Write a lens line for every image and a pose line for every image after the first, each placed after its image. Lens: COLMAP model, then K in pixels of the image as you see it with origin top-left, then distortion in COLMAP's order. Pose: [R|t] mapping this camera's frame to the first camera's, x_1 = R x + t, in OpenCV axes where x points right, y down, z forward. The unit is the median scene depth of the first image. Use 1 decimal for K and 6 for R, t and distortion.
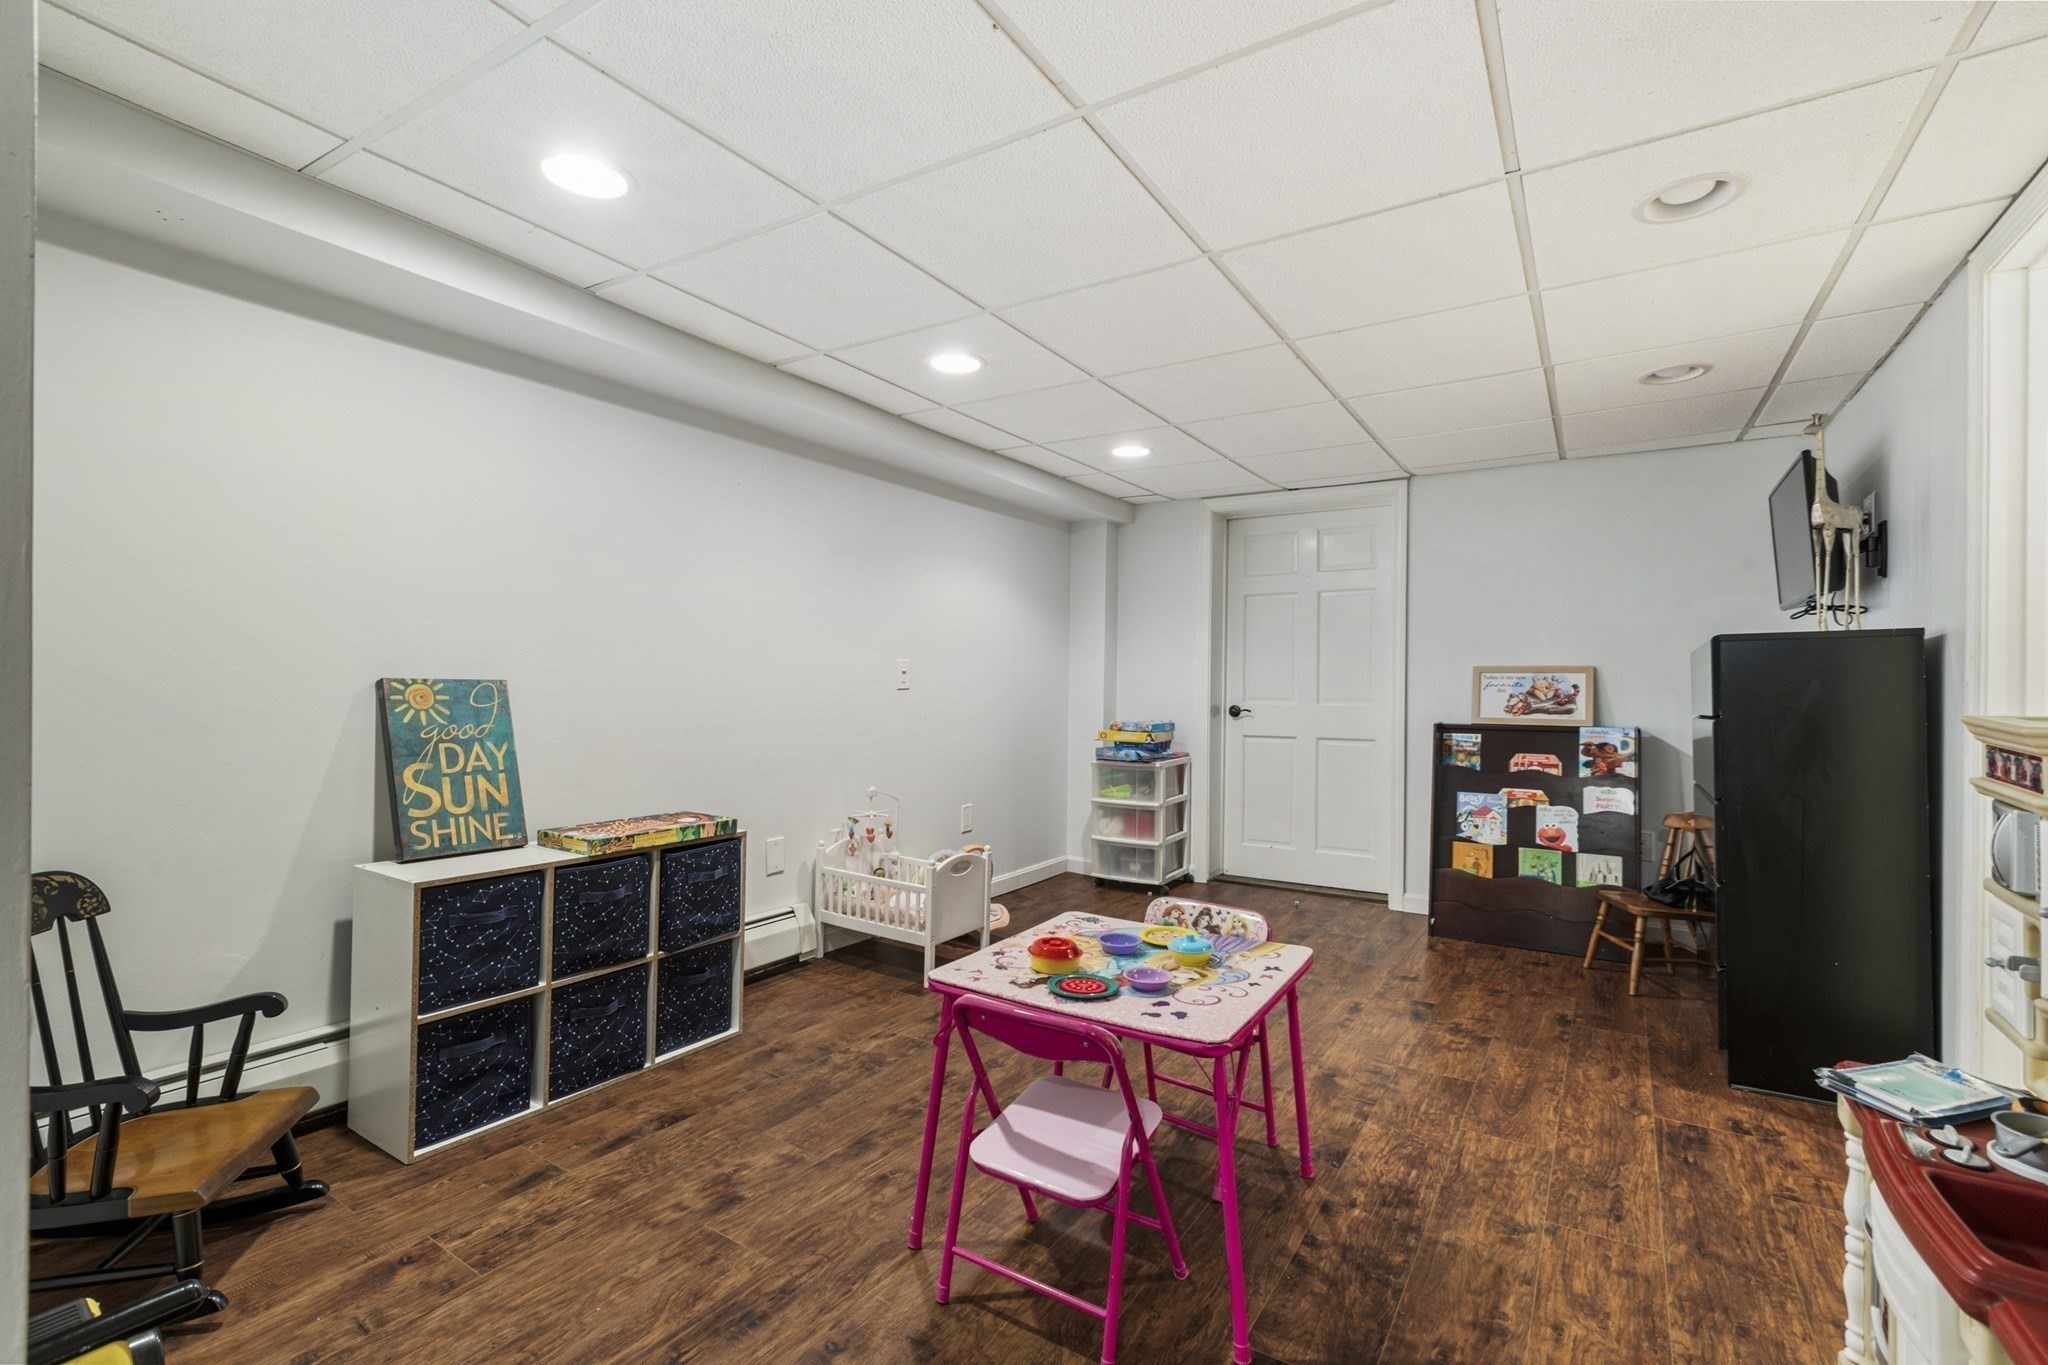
lens RADIAL K [[920.3, 0, 1023.1], [0, 920.3, 690.9], [0, 0, 1]] dist [-0.000414, 0.000122]
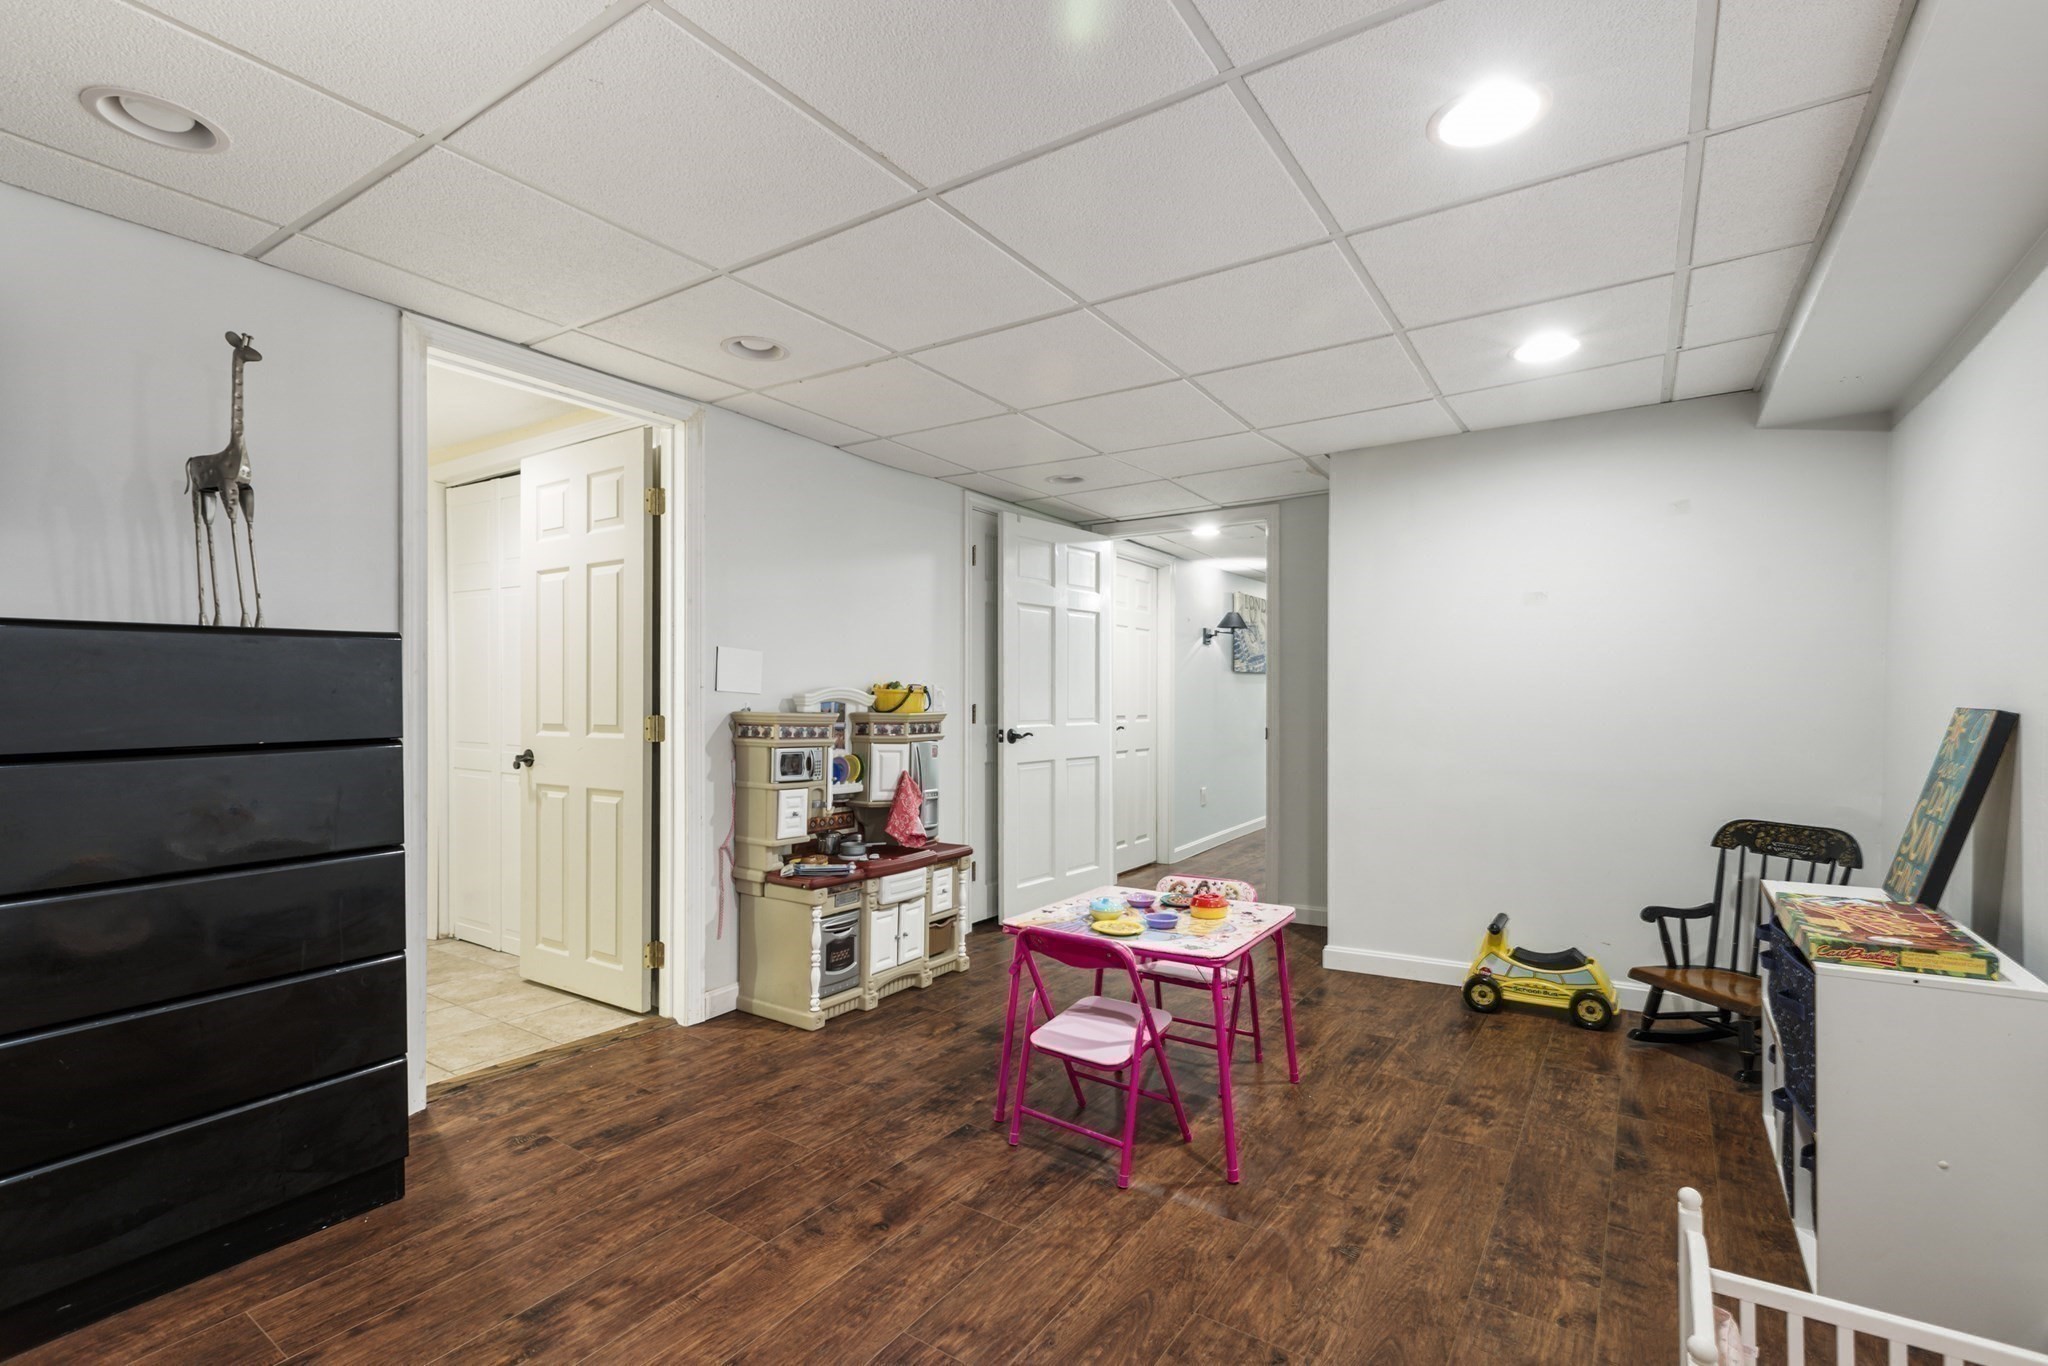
lens RADIAL K [[920.3, 0, 1024.8], [0, 920.3, 692.5], [0, 0, 1]] dist [-0.000414, 0.000122]
pose [[-0.999708, -0.010834, 0.021602, 0.254069], [-0.010833, 0.999941, 0.000135, -0.020532], [-0.021602, -0.000099, -0.999767, 2.156714]]
